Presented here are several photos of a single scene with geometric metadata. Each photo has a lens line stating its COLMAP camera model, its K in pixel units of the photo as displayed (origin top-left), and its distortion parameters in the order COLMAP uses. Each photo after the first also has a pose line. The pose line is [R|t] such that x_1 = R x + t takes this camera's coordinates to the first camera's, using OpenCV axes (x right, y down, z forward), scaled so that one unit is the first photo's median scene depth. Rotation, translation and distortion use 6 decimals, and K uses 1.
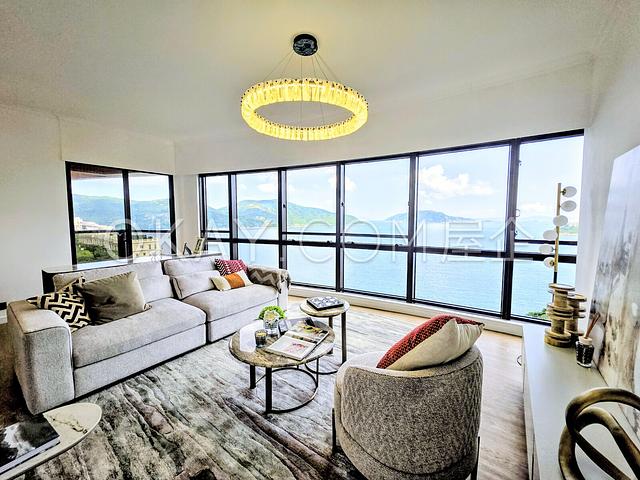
lens RADIAL K [[262.0, 0, 320.0], [0, 262.0, 242.1], [0, 0, 1]] dist [0.000881, -0.002250]
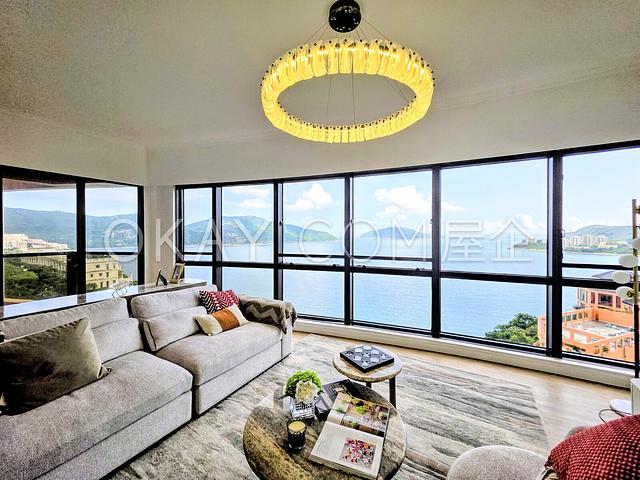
lens RADIAL K [[262.0, 0, 319.0], [0, 262.0, 239.1], [0, 0, 1]] dist [0.000881, -0.002250]
pose [[0.994777, -0.002475, 0.102042, -0.132012], [0.009966, 0.997285, -0.072964, -0.030603], [-0.101584, 0.073600, 0.992101, 0.185890]]
